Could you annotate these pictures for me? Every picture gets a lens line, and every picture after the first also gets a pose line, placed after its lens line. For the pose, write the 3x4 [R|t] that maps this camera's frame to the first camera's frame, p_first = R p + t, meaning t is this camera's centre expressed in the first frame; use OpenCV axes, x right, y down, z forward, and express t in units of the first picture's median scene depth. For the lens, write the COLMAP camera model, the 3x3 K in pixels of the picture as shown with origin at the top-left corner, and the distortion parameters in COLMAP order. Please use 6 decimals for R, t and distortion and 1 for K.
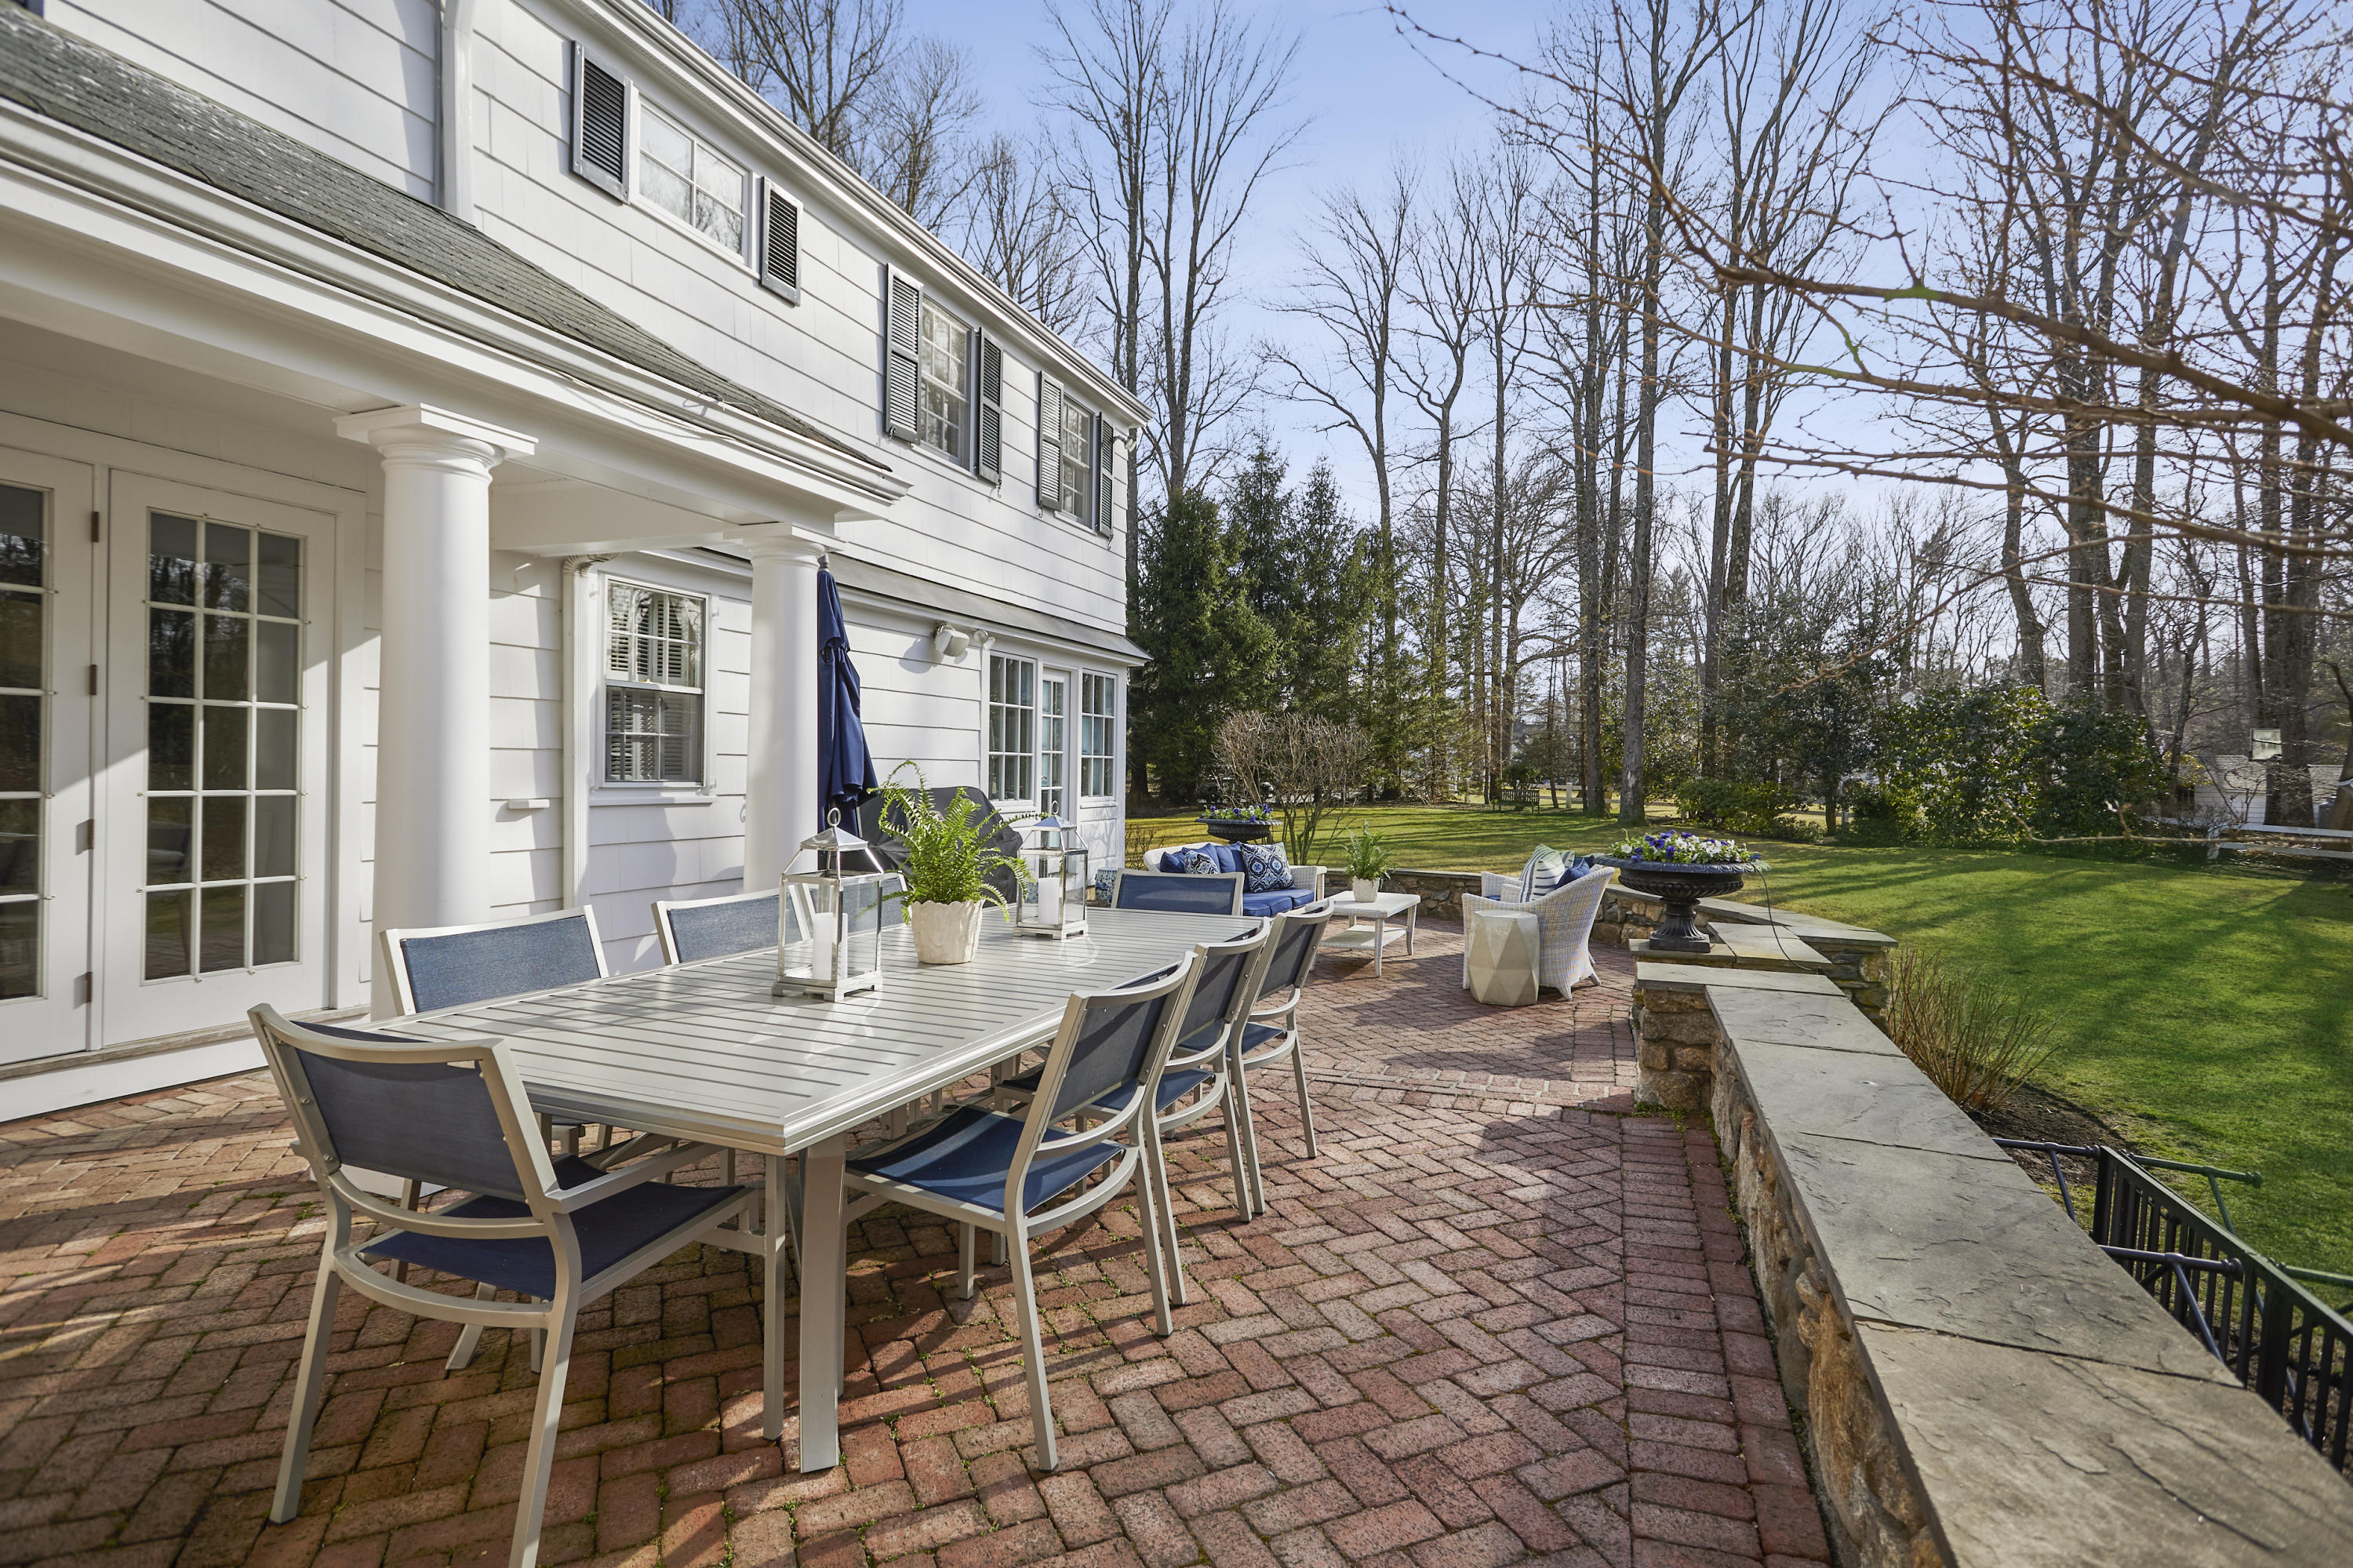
lens RADIAL K [[1140.4, 0, 1176.5], [0, 1140.4, 784.0], [0, 0, 1]] dist [0.000041, -0.000015]
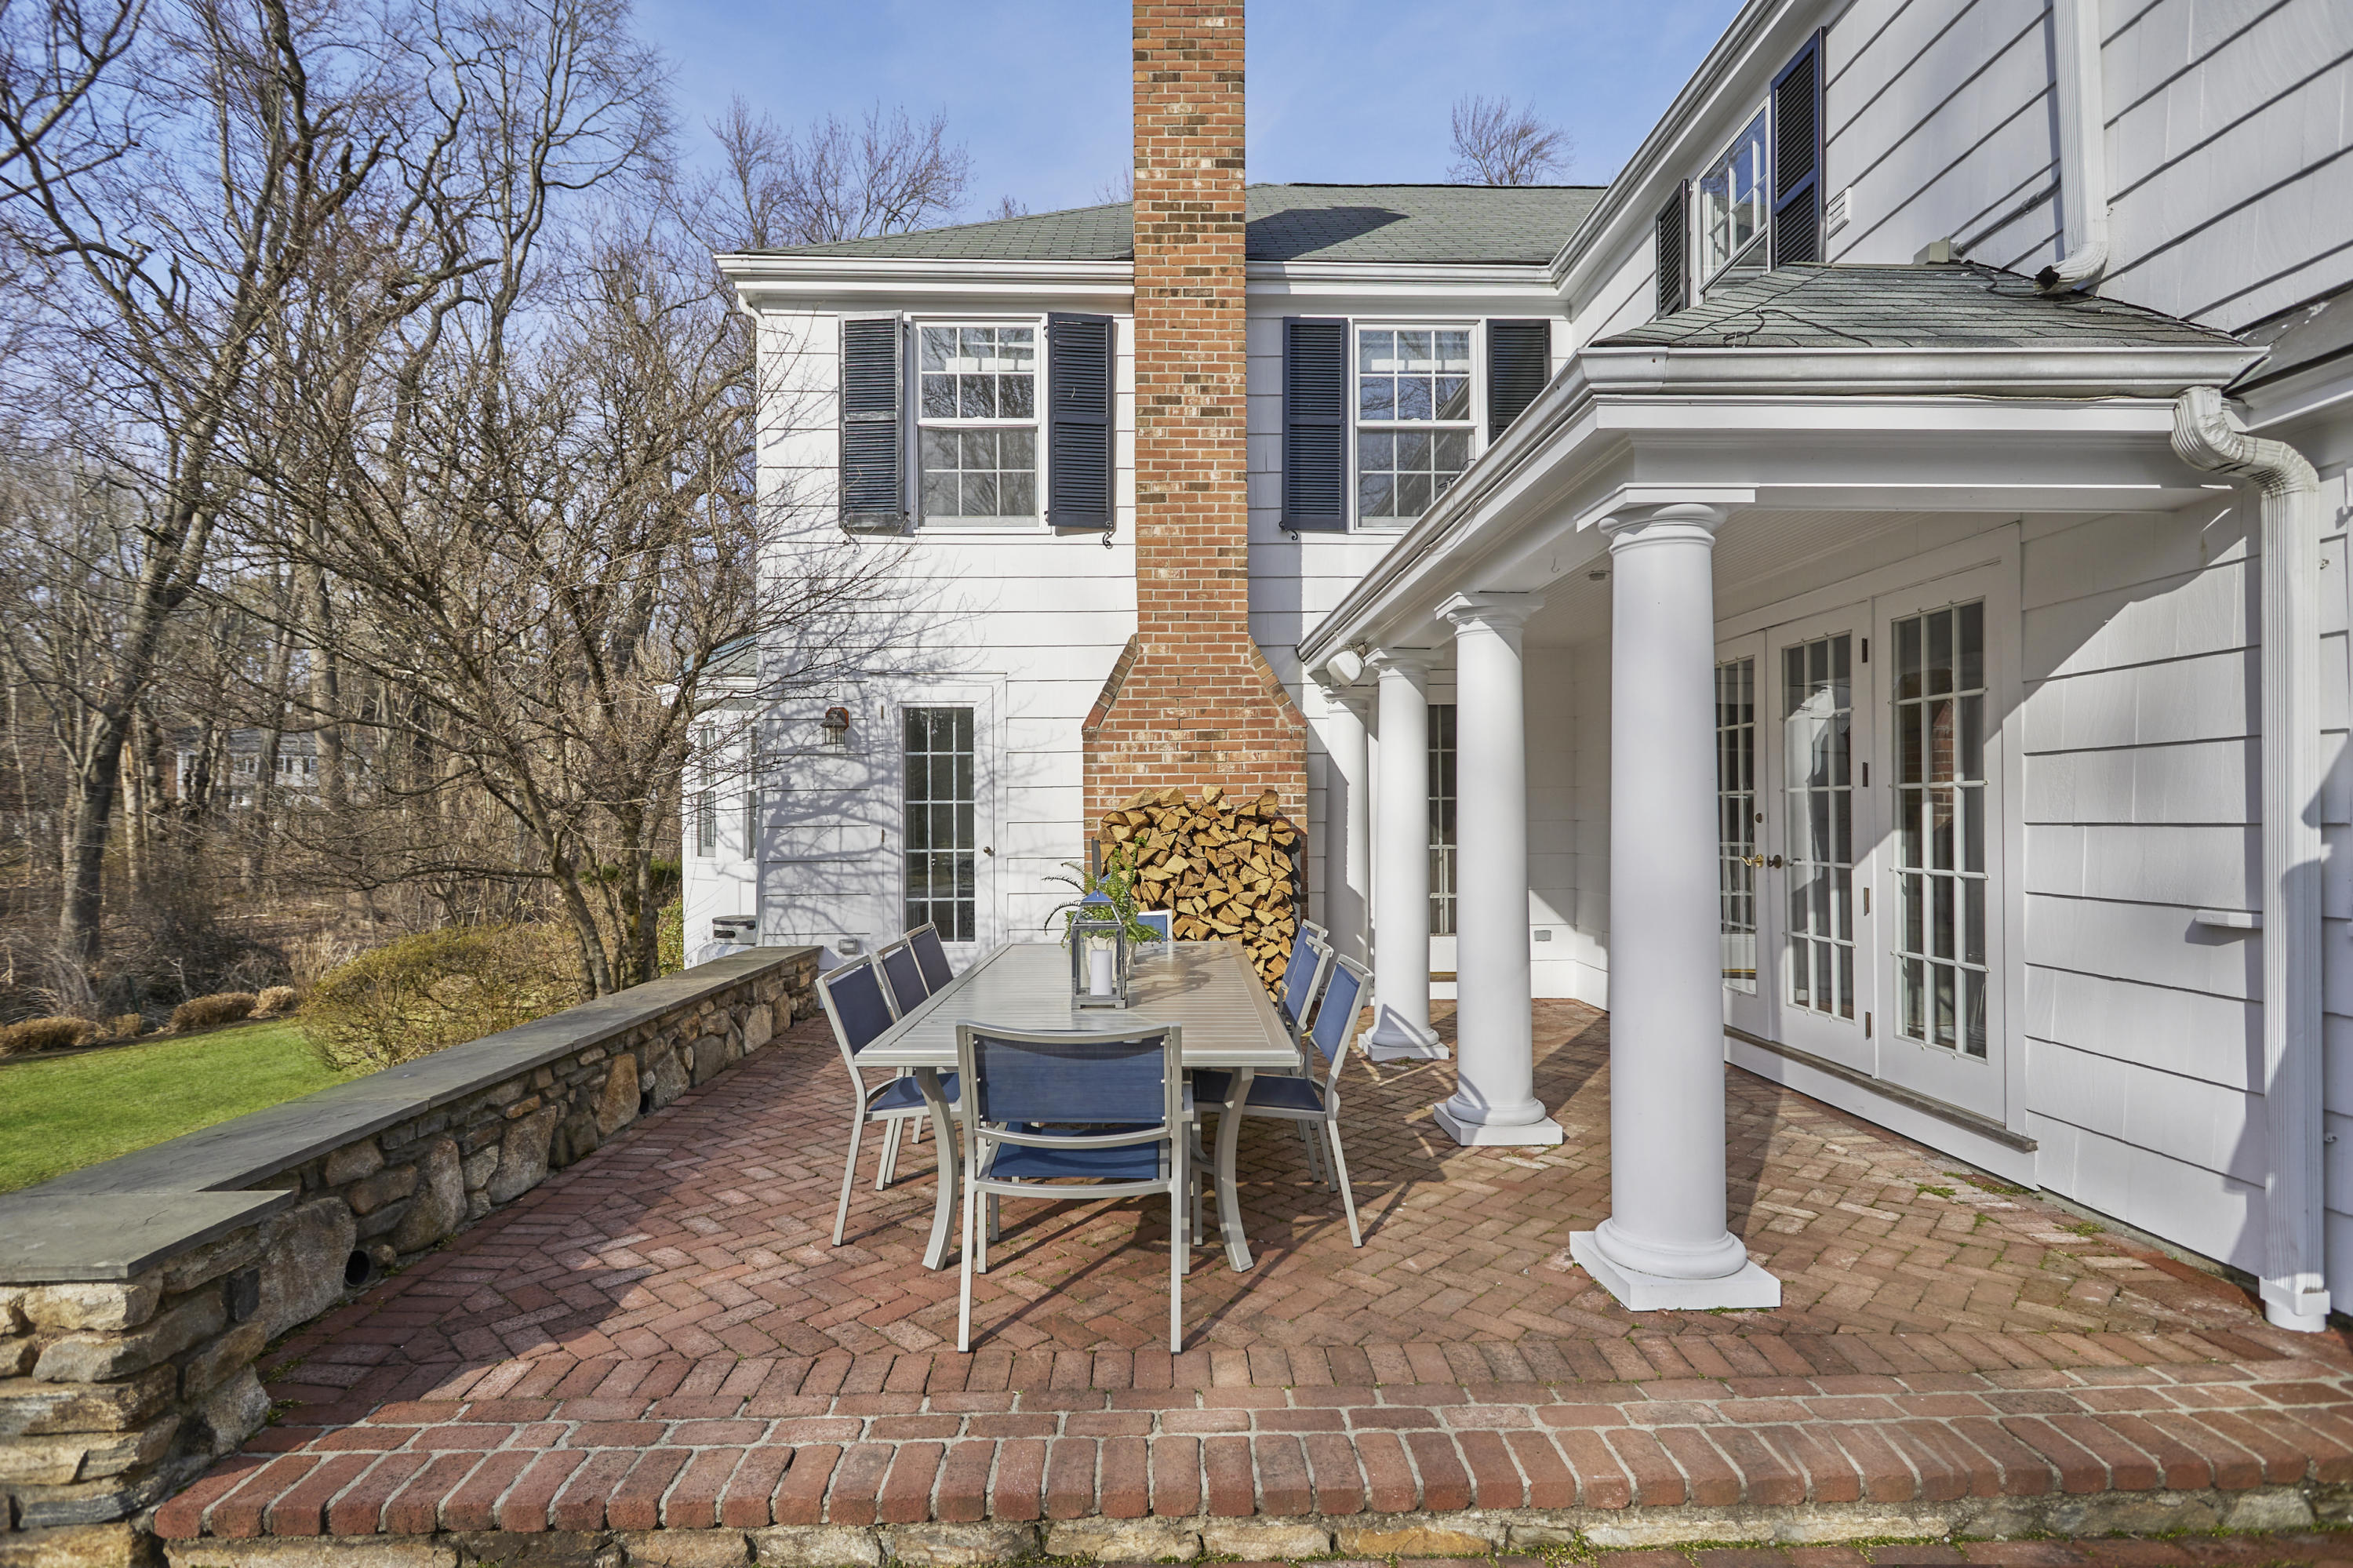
lens RADIAL K [[1184.3, 0, 1179.3], [0, 1184.3, 812.7], [0, 0, 1]] dist [-0.000232, -0.000017]
pose [[-0.920908, -0.013784, -0.389537, 0.217963], [-0.015581, 0.999878, 0.001455, -0.038880], [0.389469, 0.007409, -0.921010, 1.779228]]
